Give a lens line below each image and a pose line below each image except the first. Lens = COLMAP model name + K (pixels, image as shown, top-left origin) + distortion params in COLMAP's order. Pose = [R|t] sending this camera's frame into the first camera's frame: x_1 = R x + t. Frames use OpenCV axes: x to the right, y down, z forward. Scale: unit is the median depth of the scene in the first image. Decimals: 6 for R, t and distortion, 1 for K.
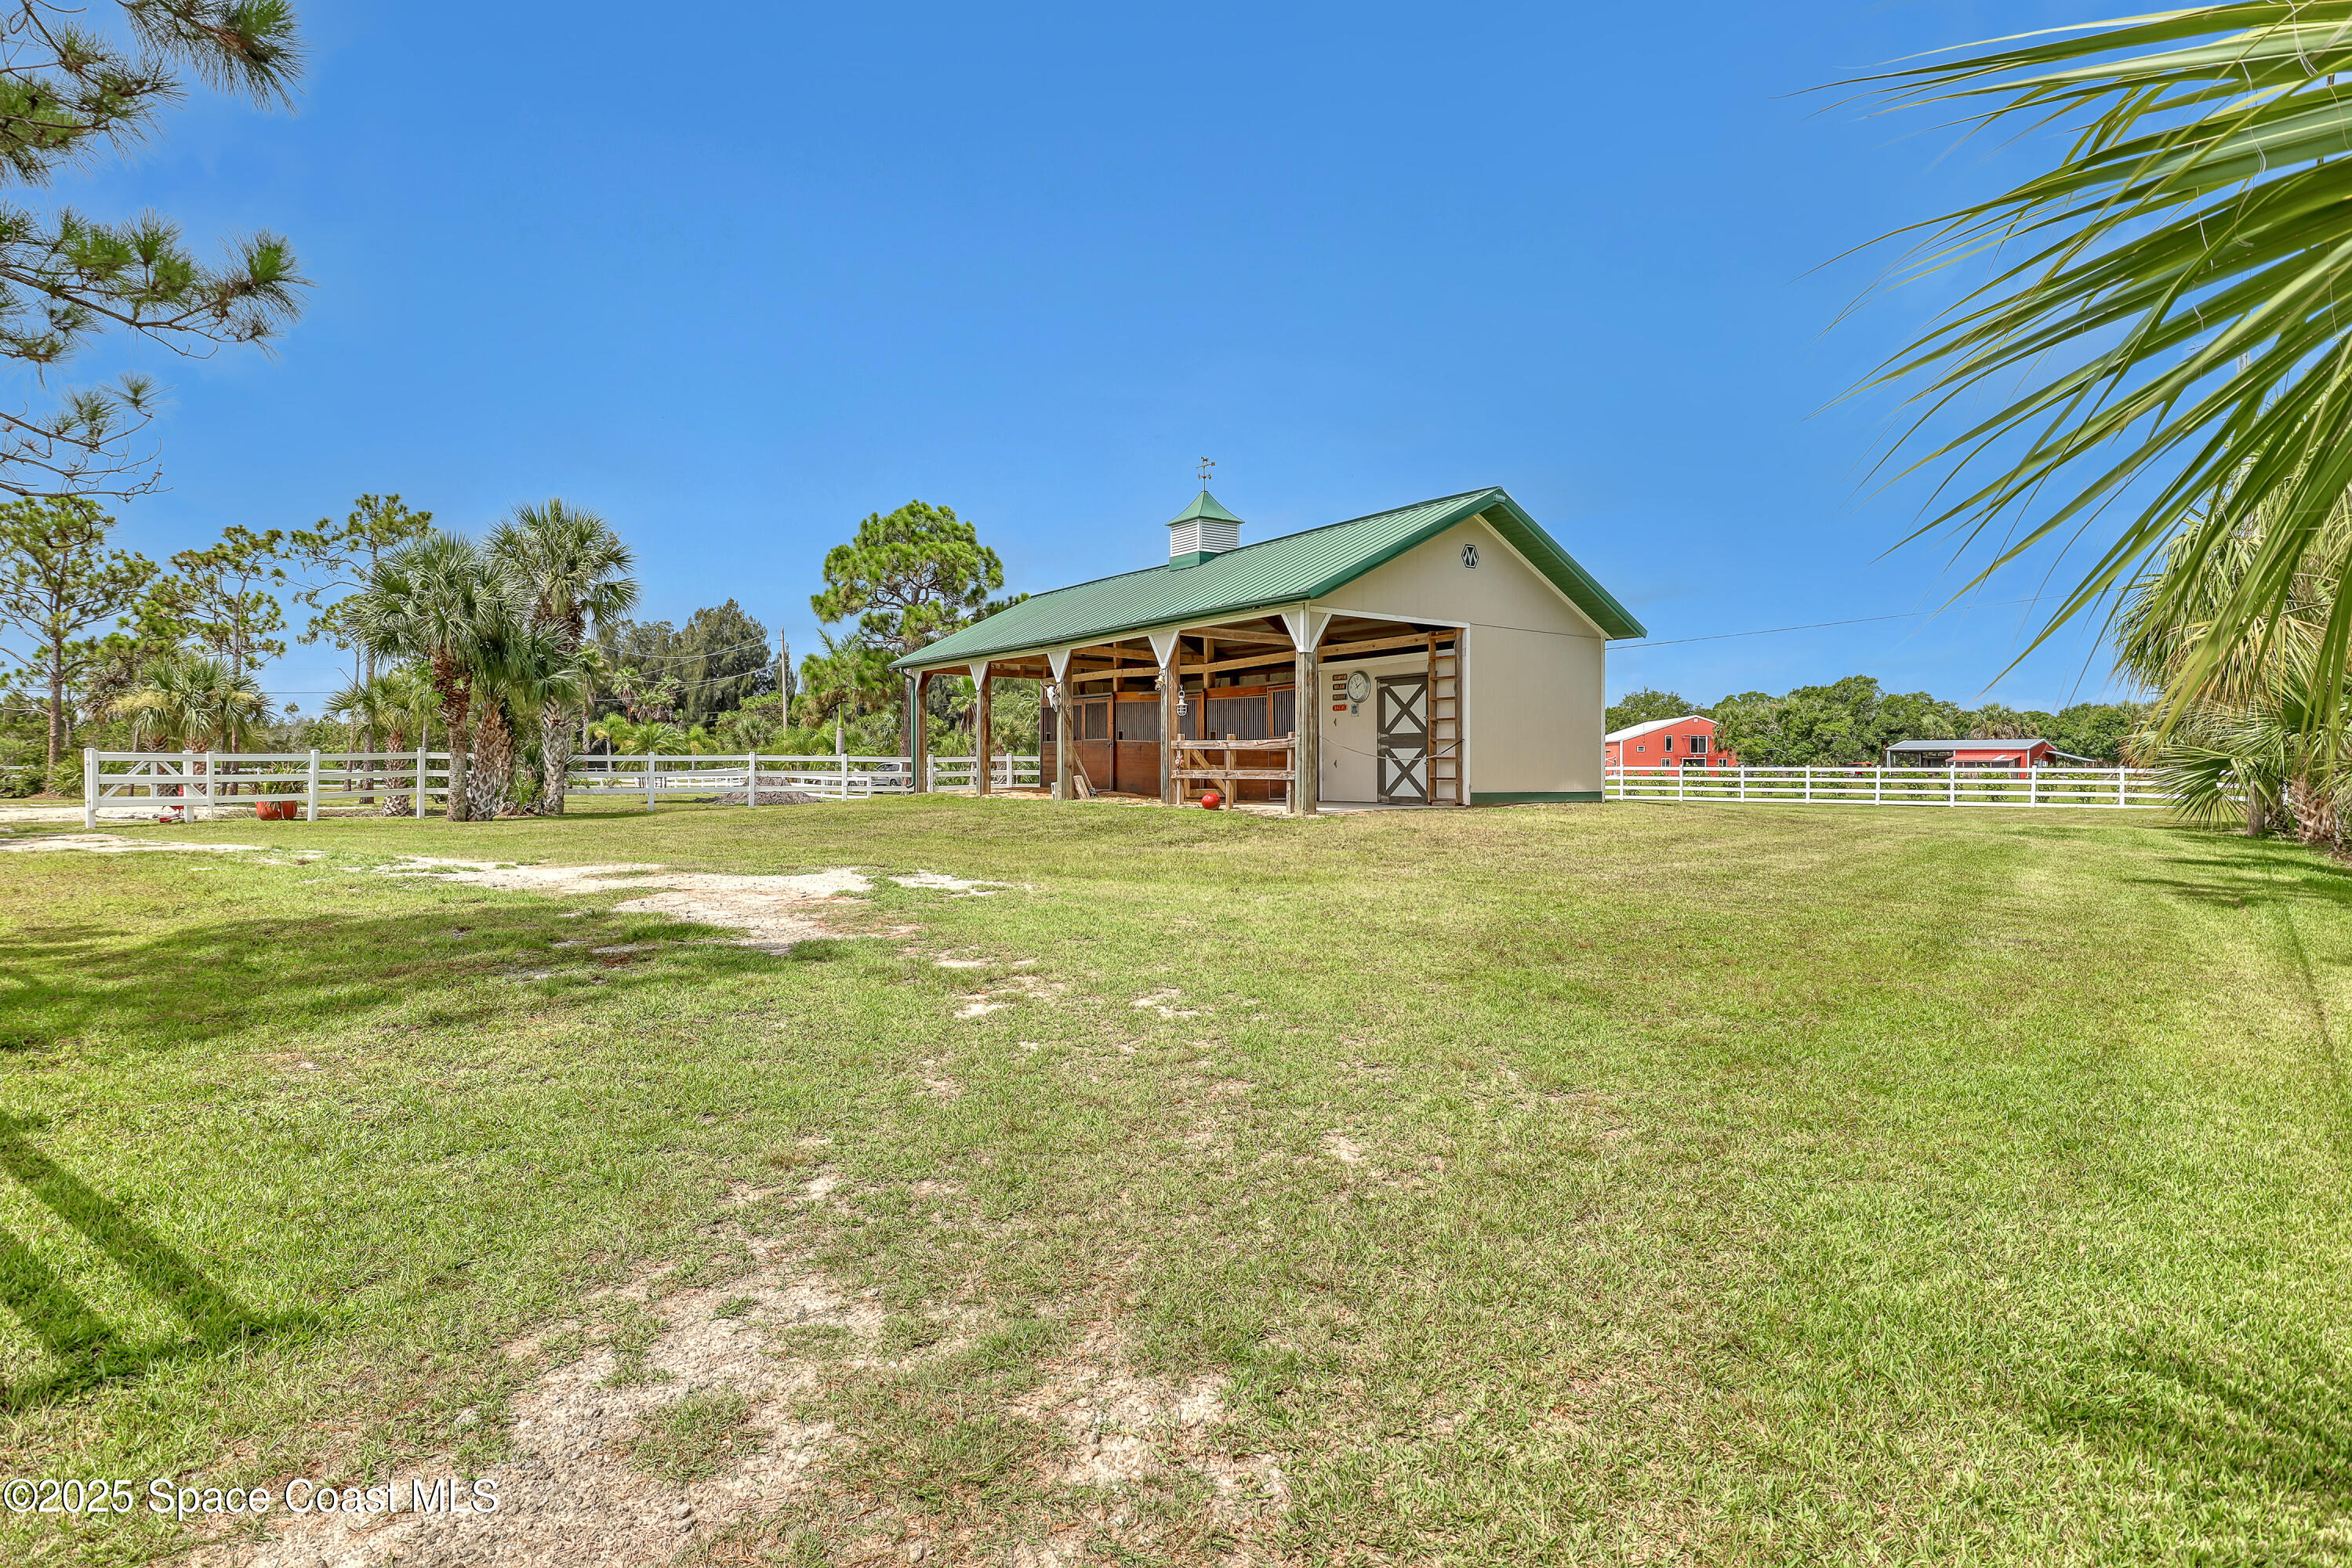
lens RADIAL K [[1220.7, 0, 1182.3], [0, 1220.7, 781.7], [0, 0, 1]] dist [-0.042999, 0.000393]
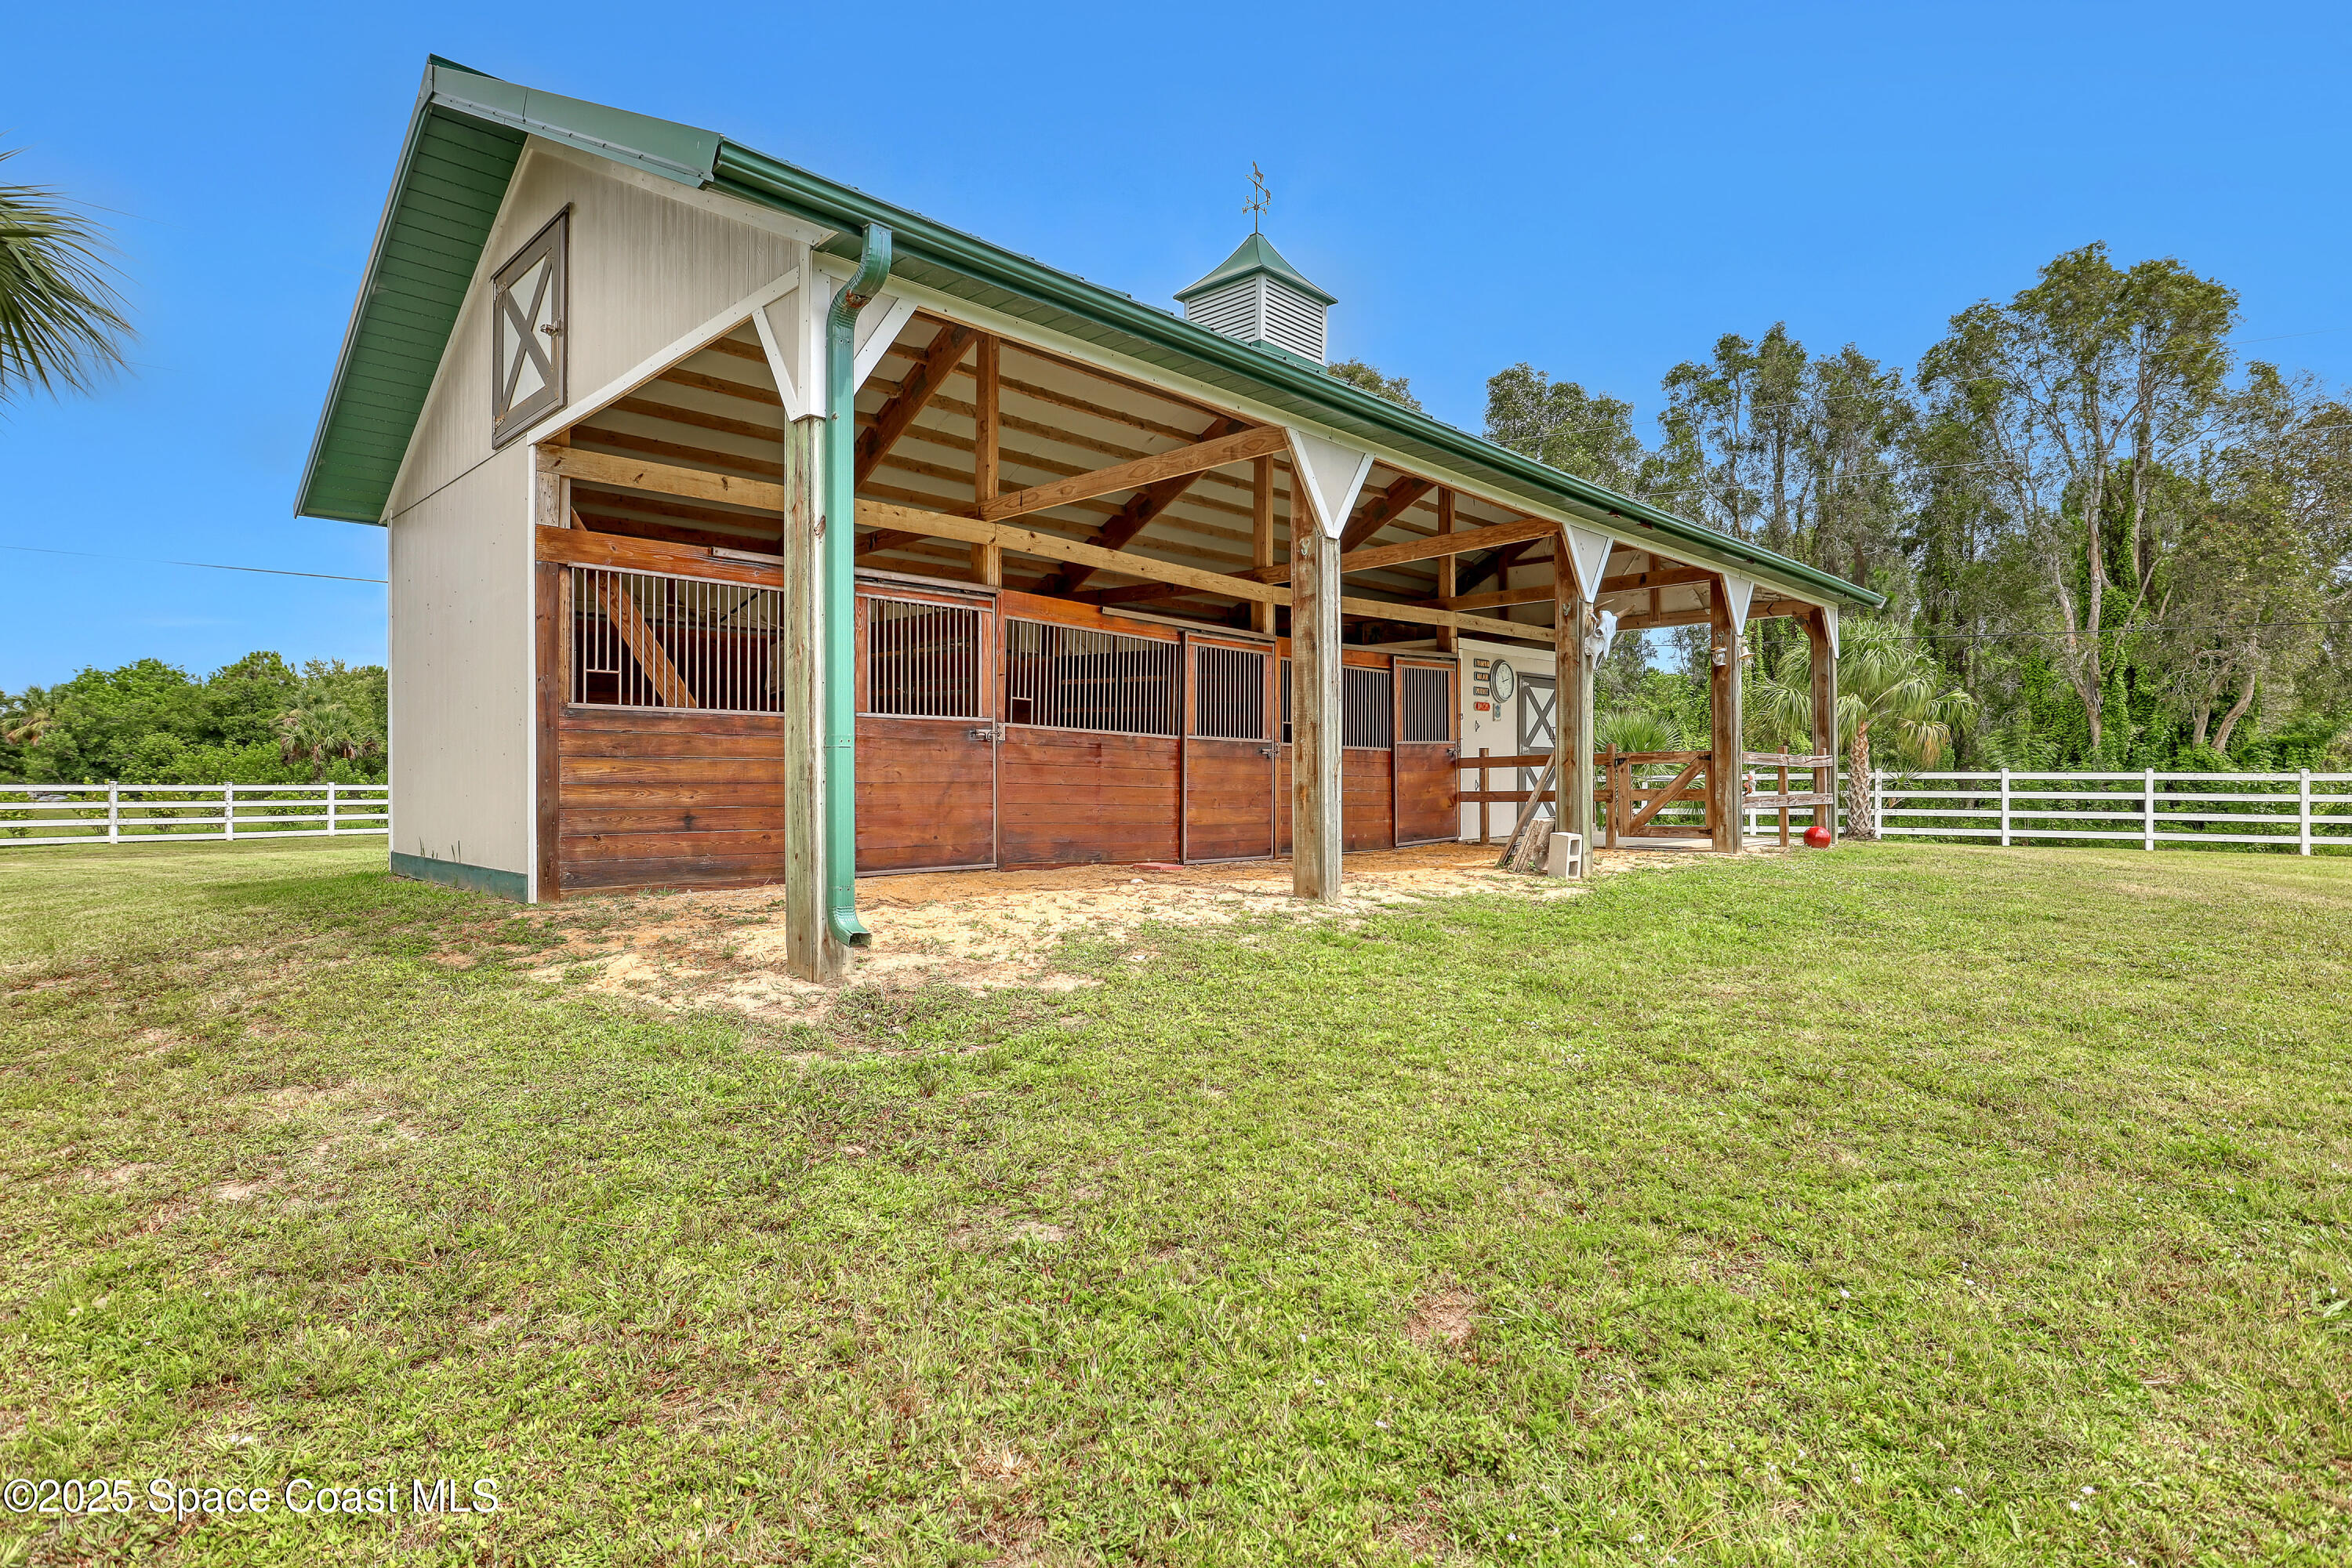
lens RADIAL K [[1220.7, 0, 1189.6], [0, 1220.7, 780.3], [0, 0, 1]] dist [-0.042999, 0.000393]
pose [[-0.185735, -0.002652, 0.982596, -0.505316], [0.013245, 0.999899, 0.005203, -0.022023], [-0.982511, 0.013980, -0.185681, 1.224347]]
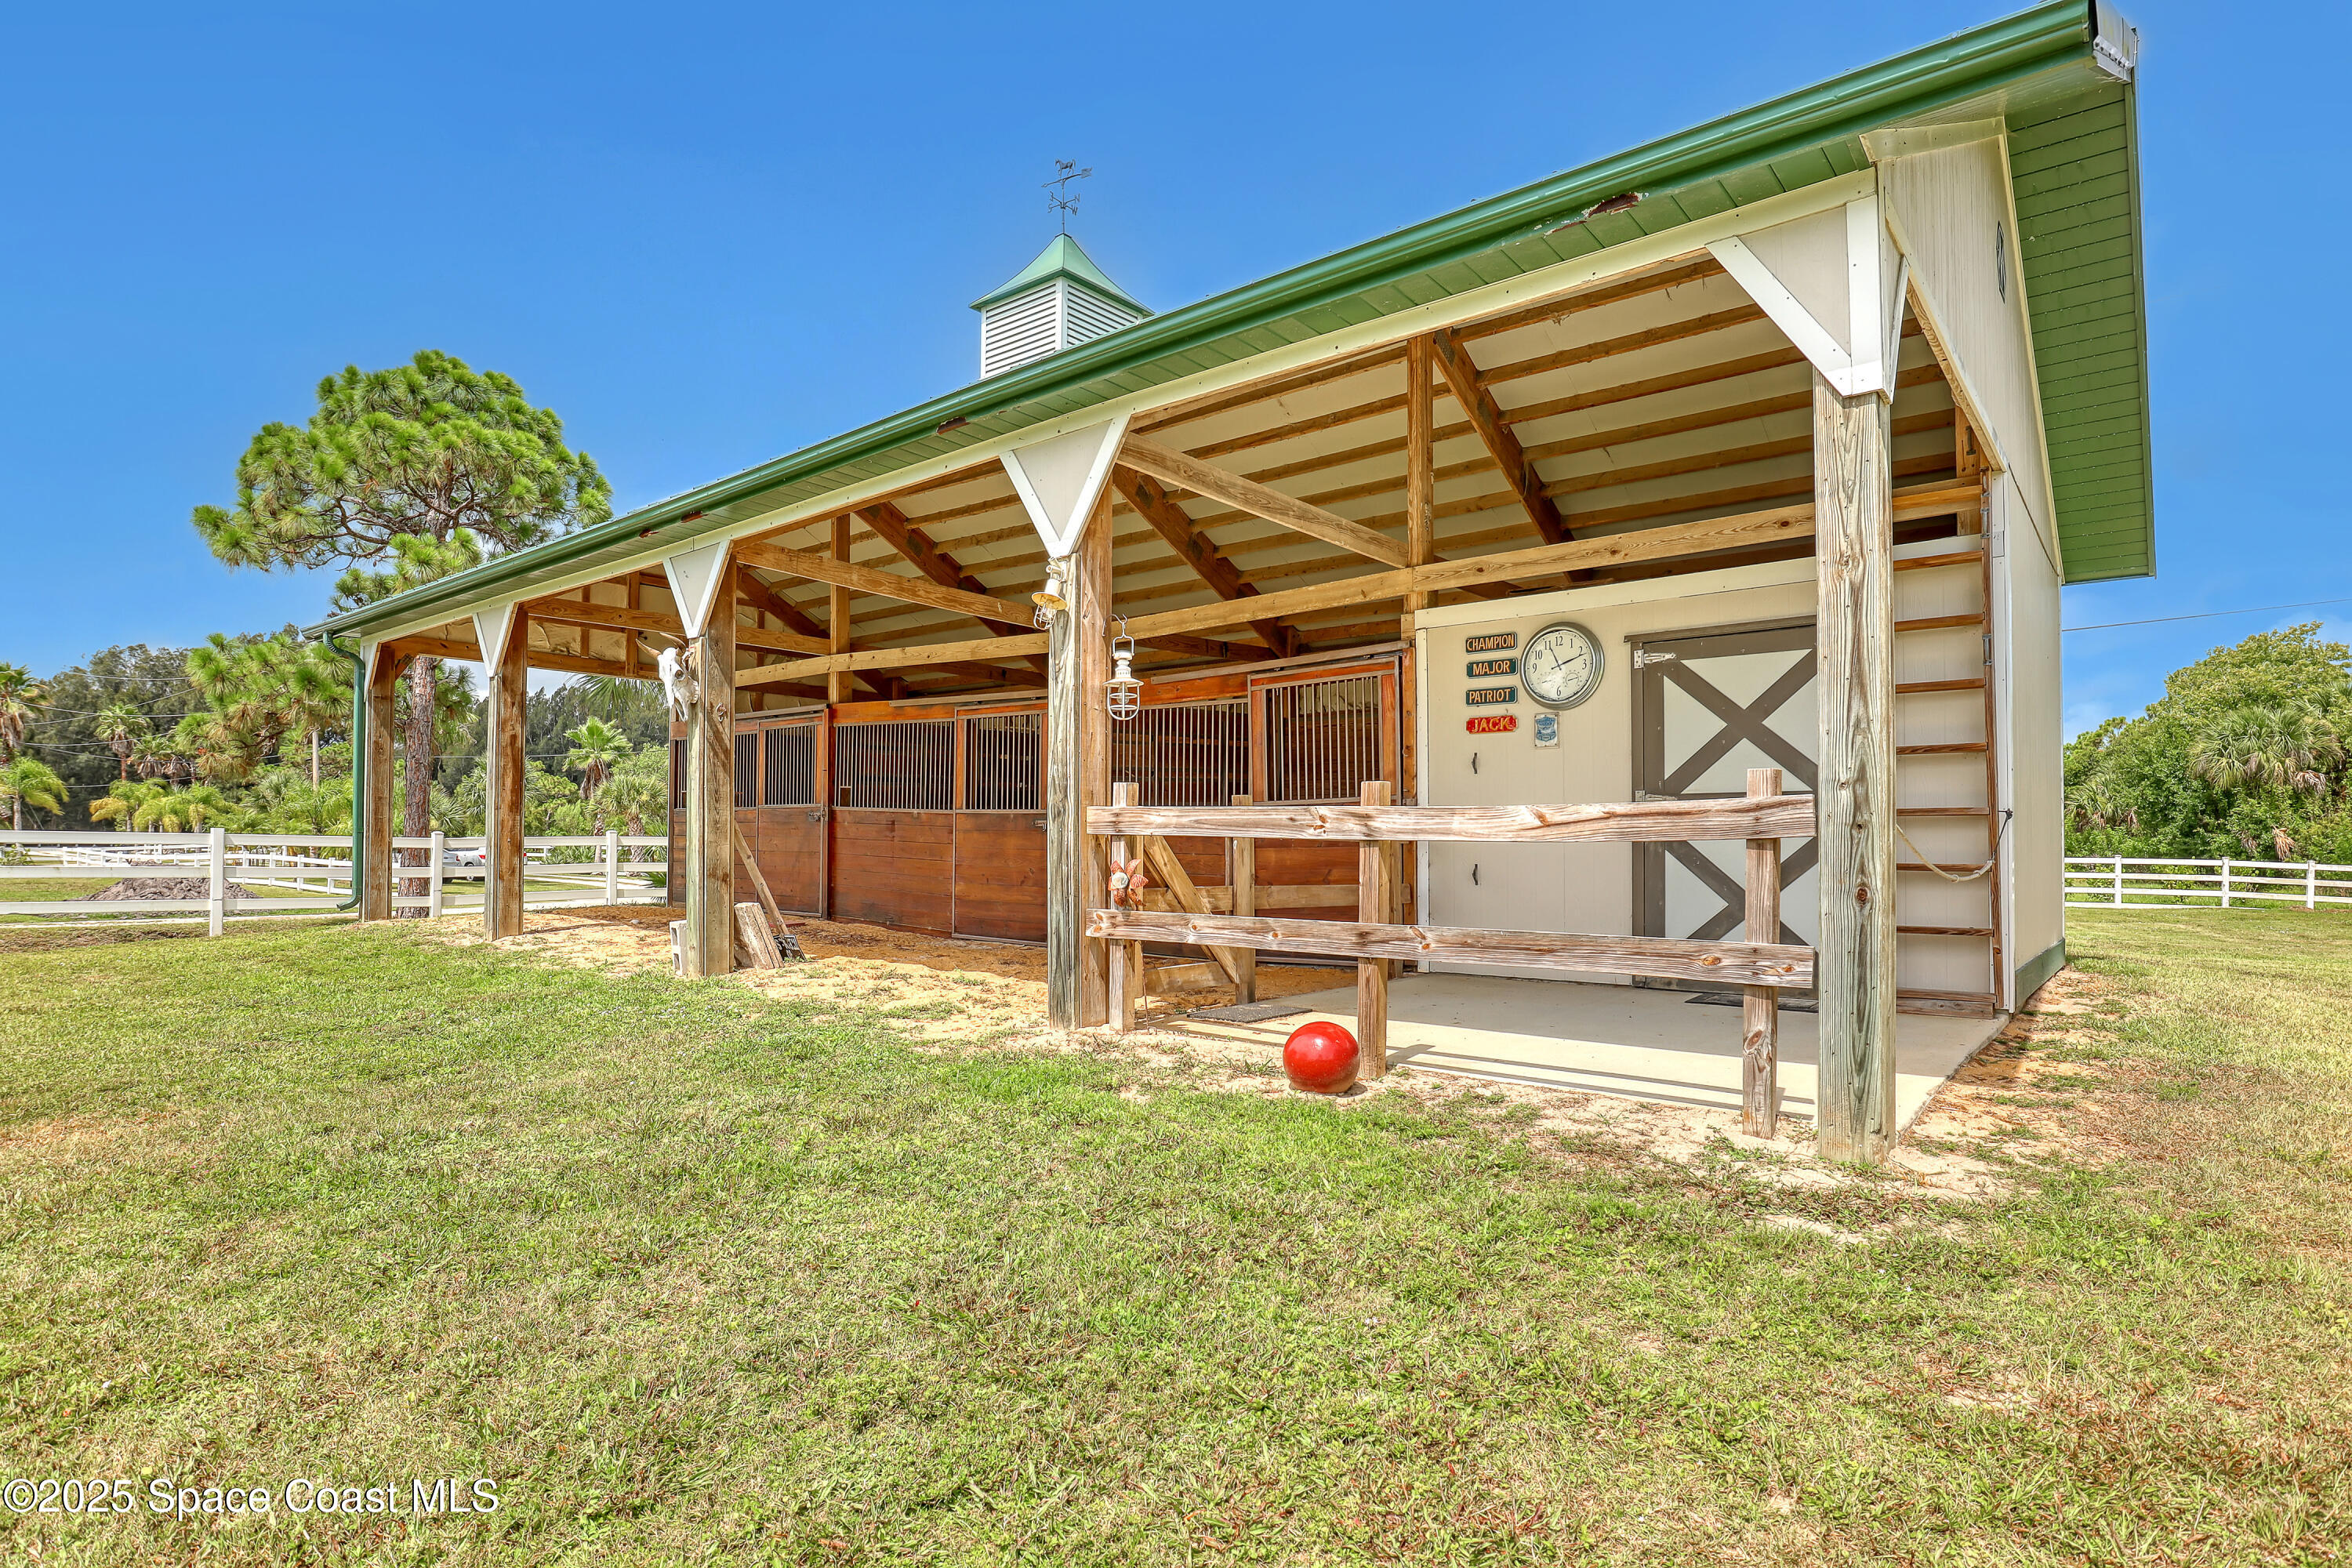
lens RADIAL K [[1220.7, 0, 1158.1], [0, 1220.7, 827.0], [0, 0, 1]] dist [-0.042999, 0.000393]
pose [[0.970983, 0.009449, 0.238961, -0.053982], [-0.003957, 0.999717, -0.023453, -0.019187], [-0.239115, 0.021827, 0.970746, 0.626439]]
